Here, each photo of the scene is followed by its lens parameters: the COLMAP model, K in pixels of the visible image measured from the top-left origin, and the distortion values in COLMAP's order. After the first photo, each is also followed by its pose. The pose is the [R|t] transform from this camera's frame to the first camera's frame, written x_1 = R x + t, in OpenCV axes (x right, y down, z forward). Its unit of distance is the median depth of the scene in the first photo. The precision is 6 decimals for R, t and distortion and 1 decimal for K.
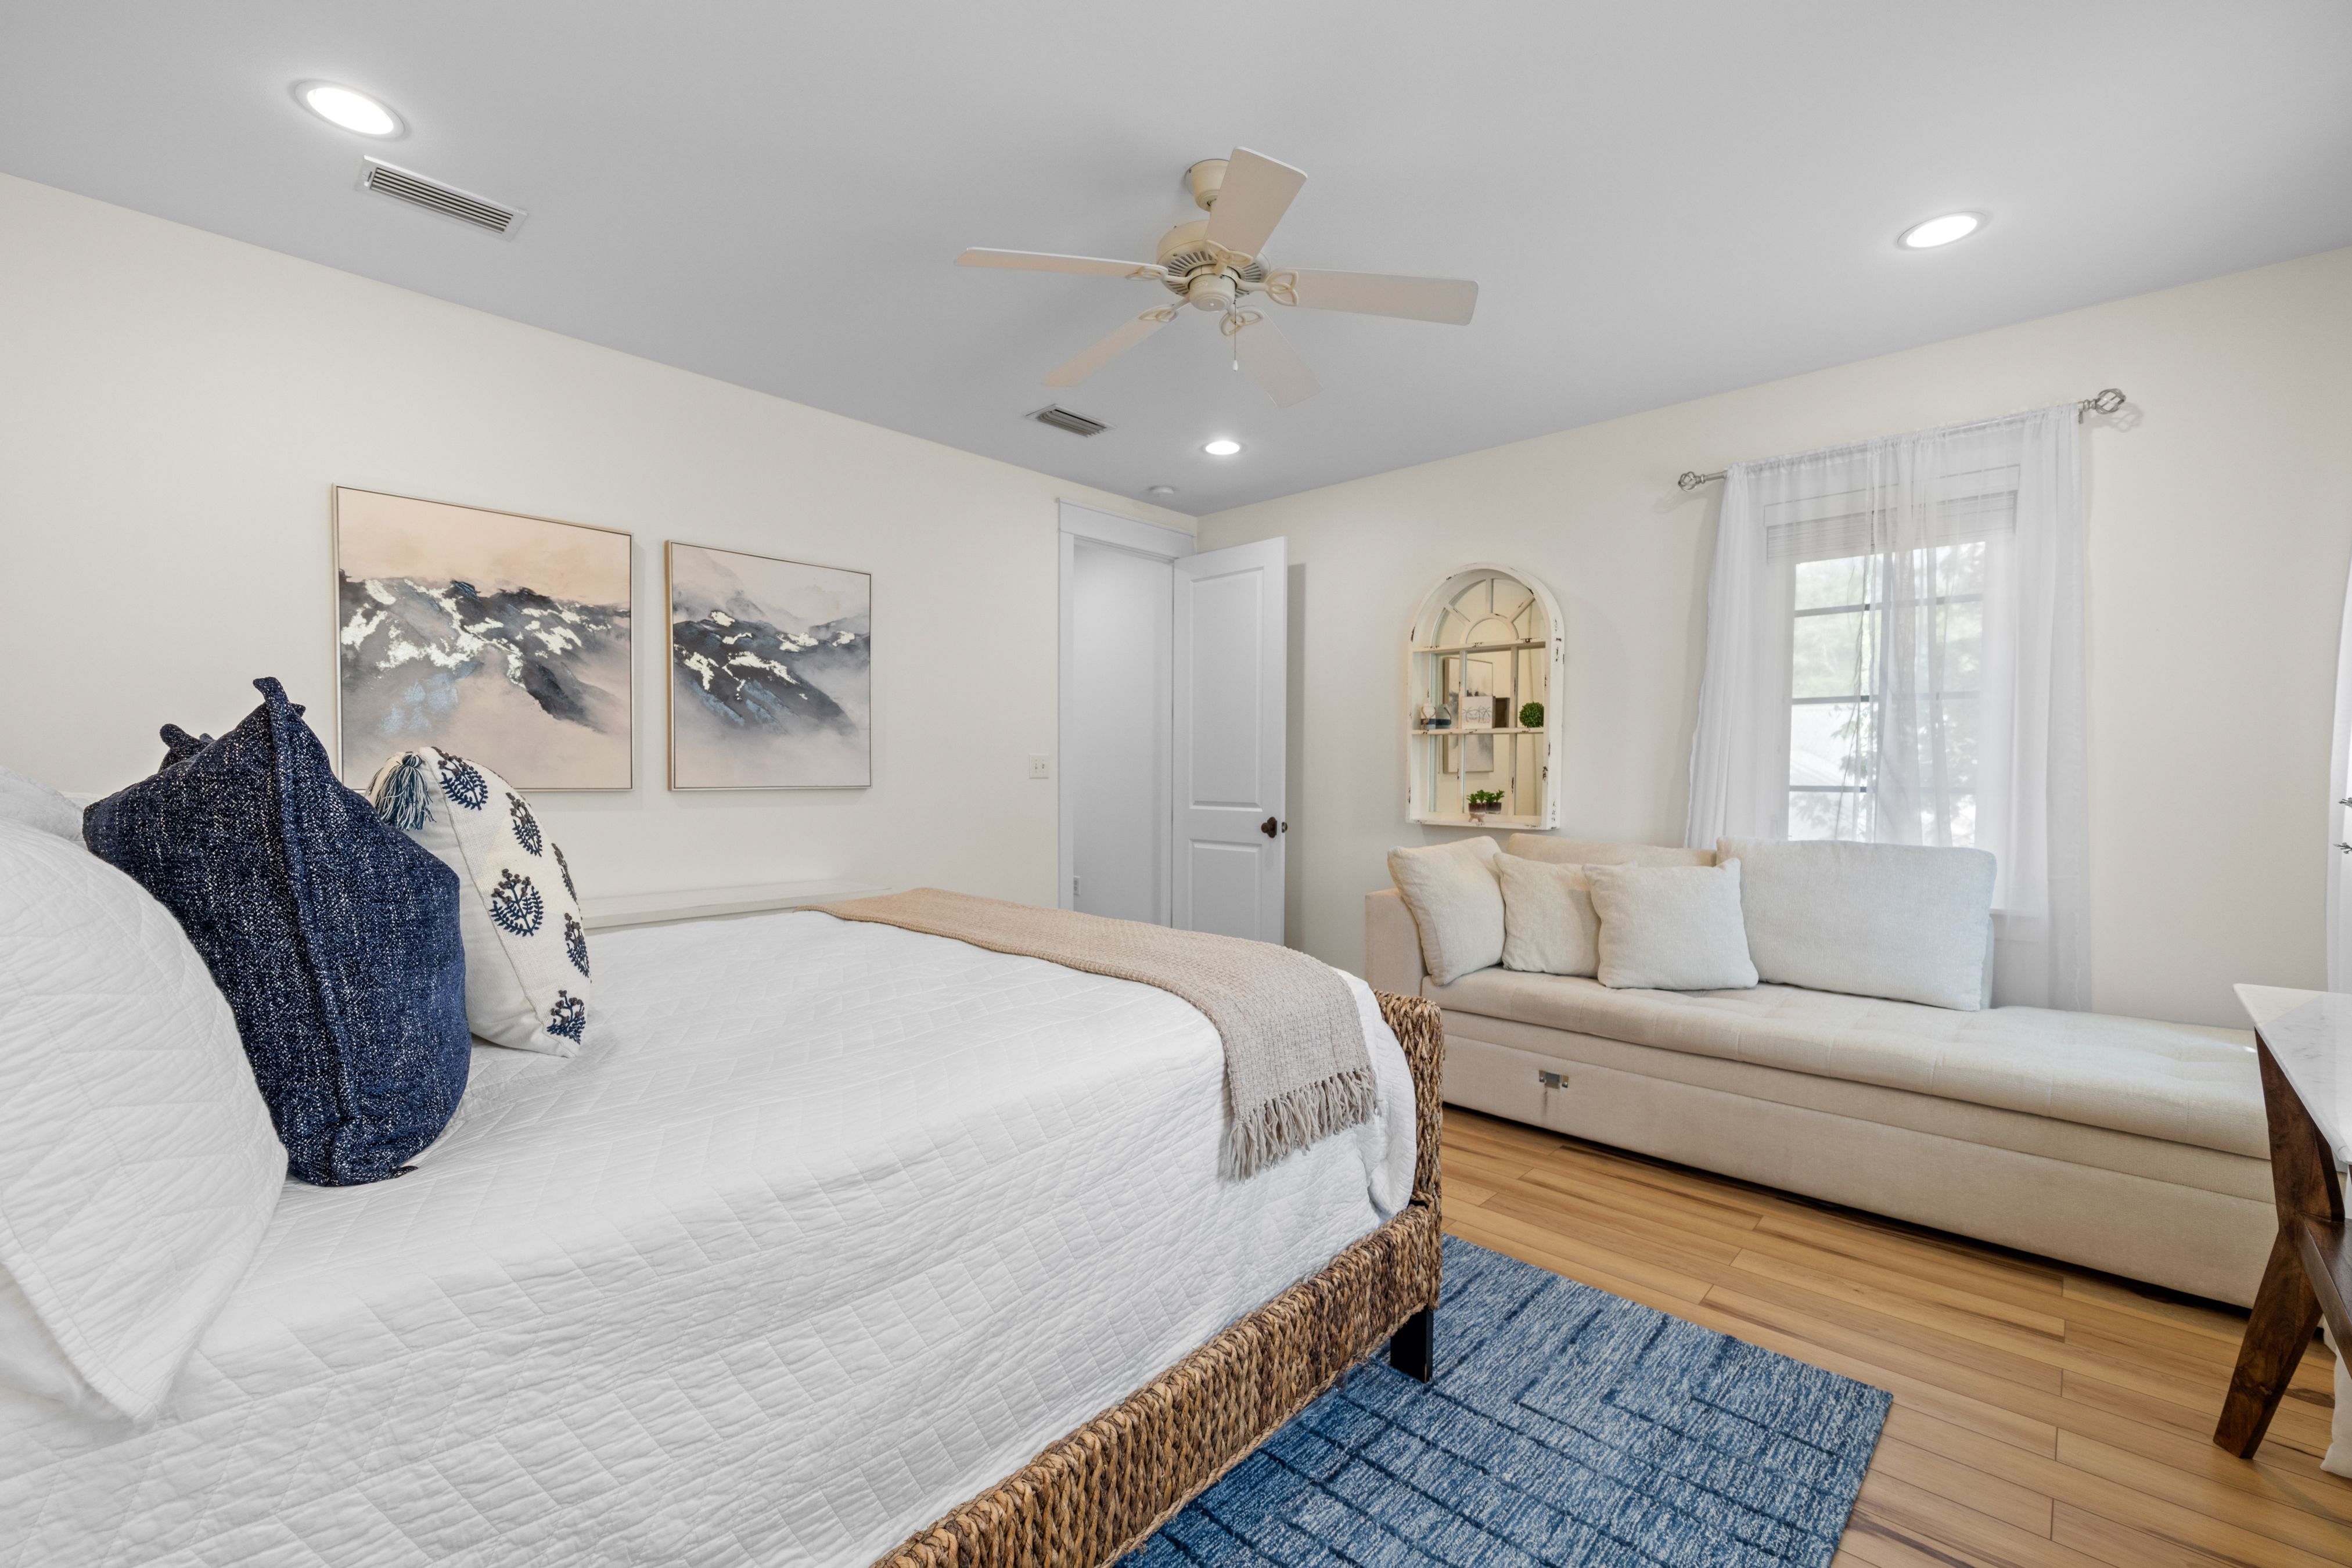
lens RADIAL K [[959.4, 0, 1169.3], [0, 959.4, 774.1], [0, 0, 1]] dist [-0.000779, -0.000025]
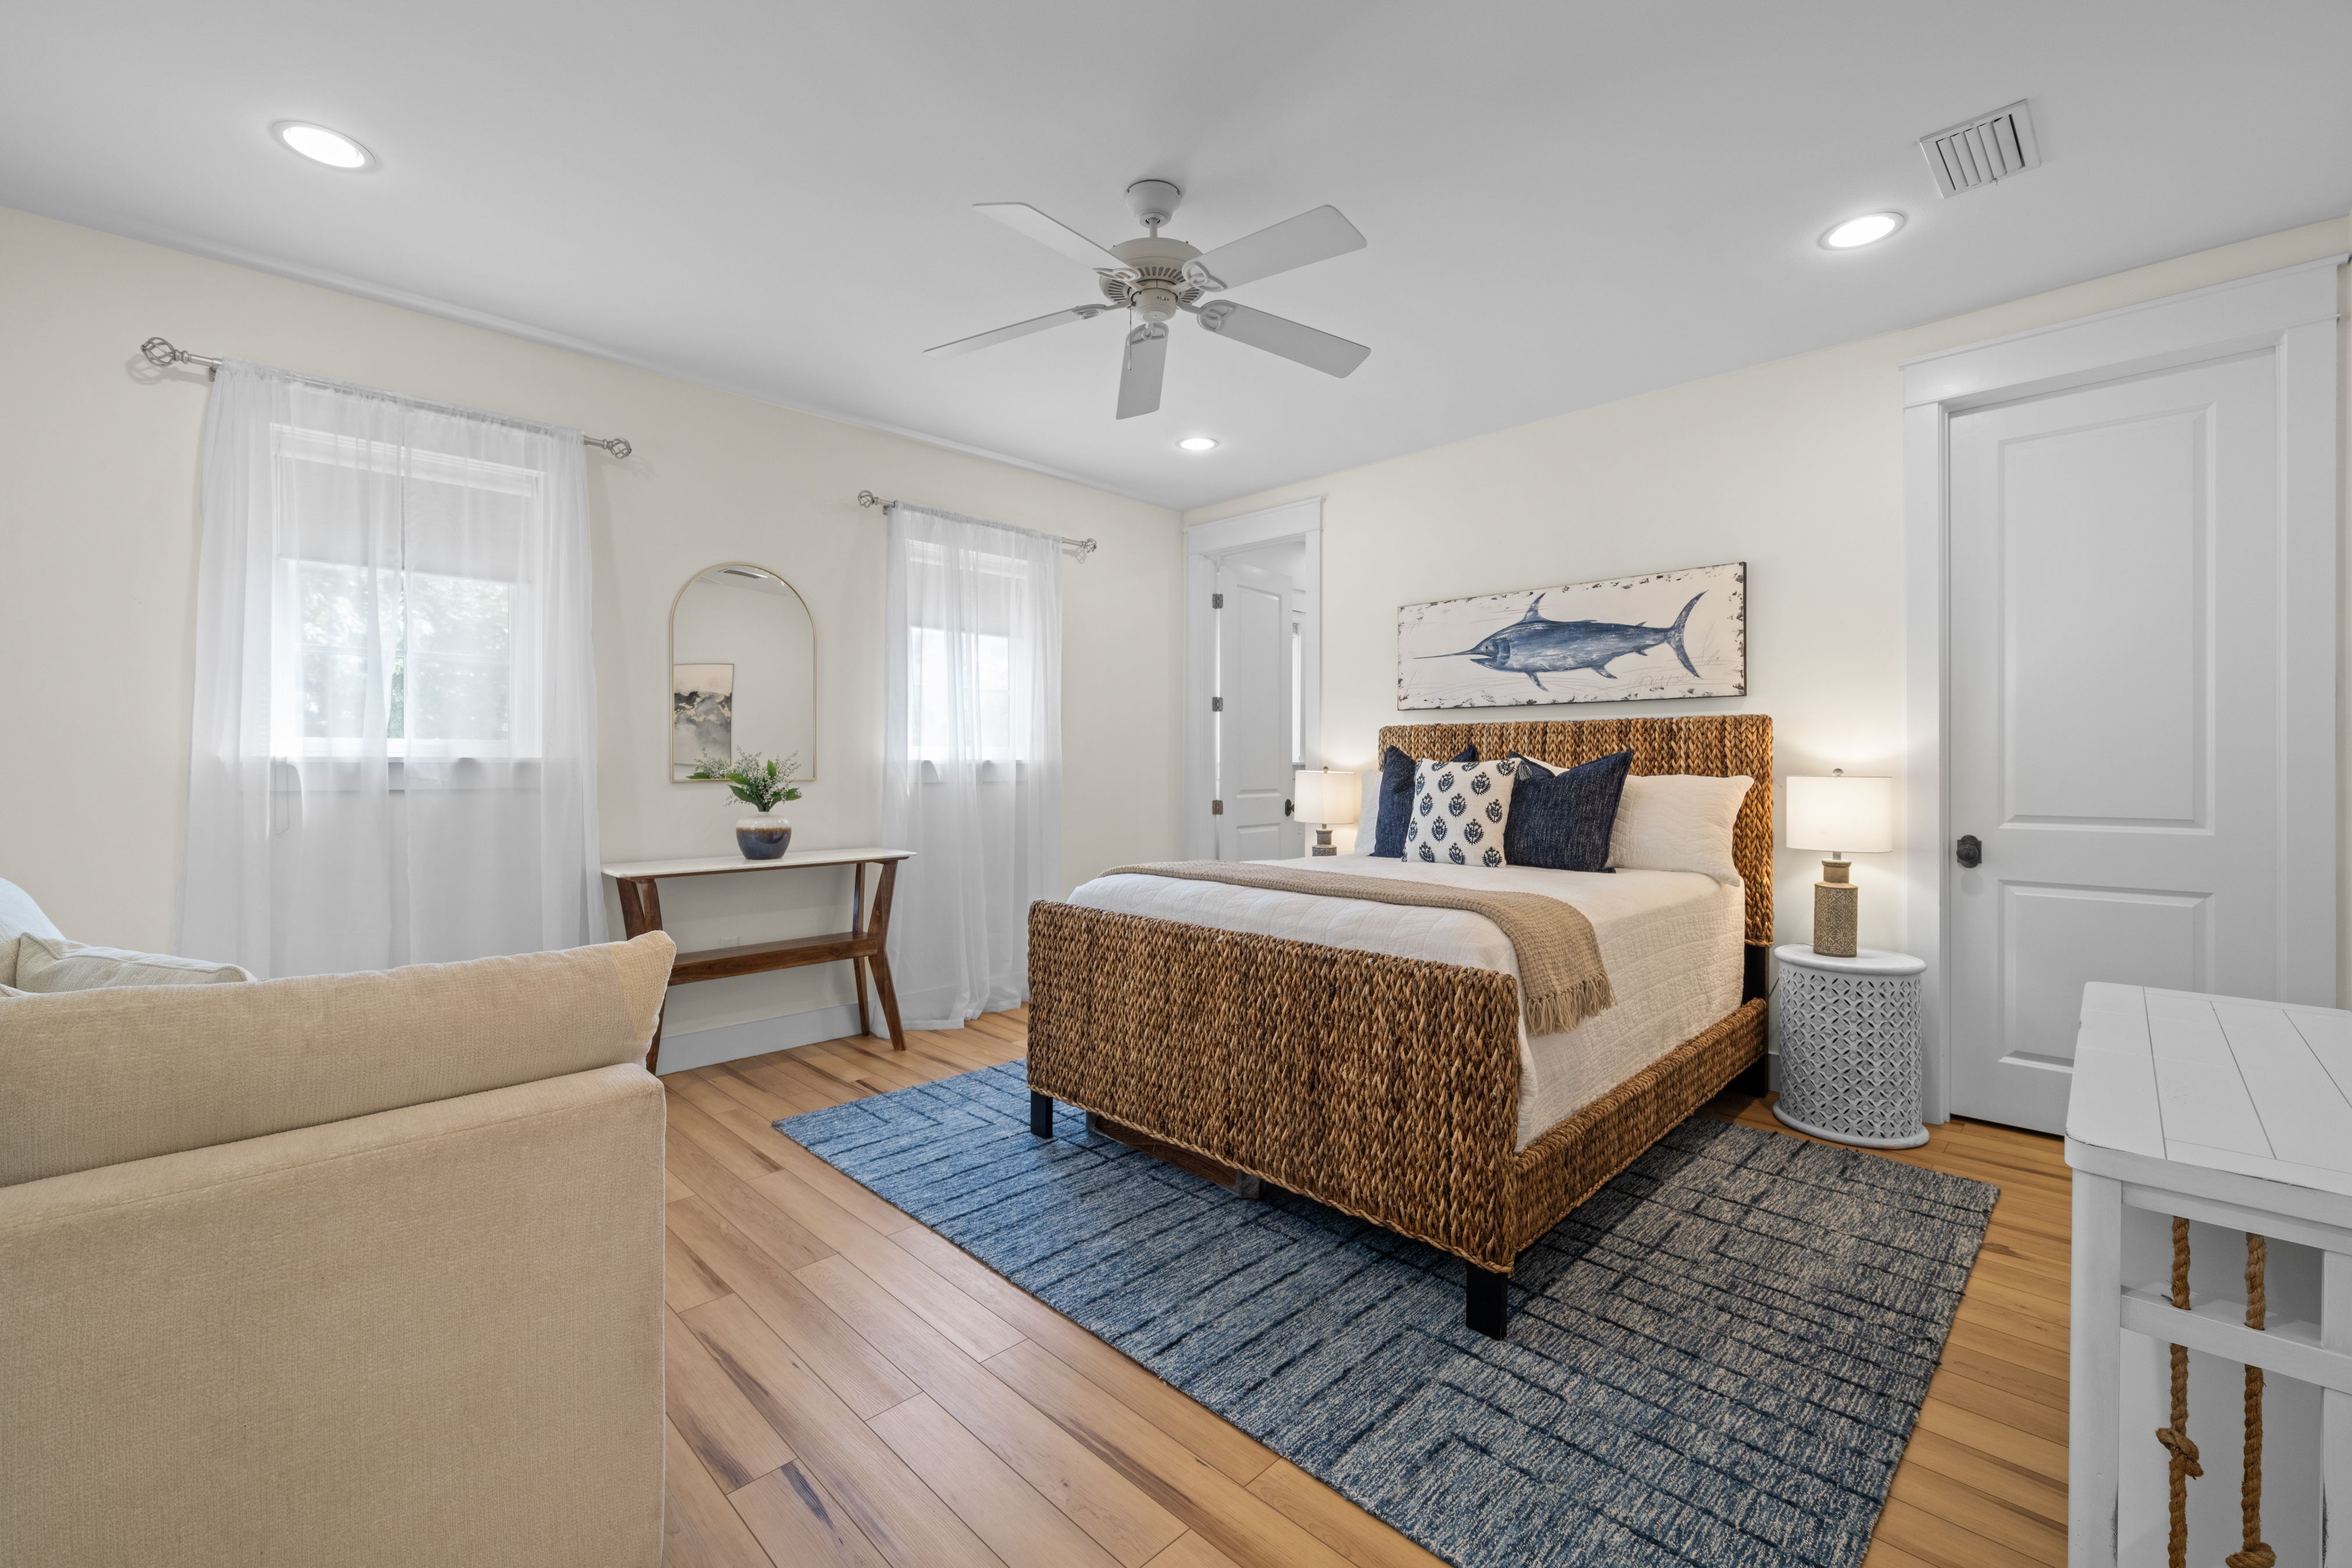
lens RADIAL K [[959.4, 0, 1169.3], [0, 959.4, 774.1], [0, 0, 1]] dist [-0.000779, -0.000025]
pose [[-0.999505, 0.002374, 0.031373, -0.007642], [0.002846, 0.999883, 0.015016, 0.003901], [-0.031333, 0.015098, -0.999395, 2.469971]]
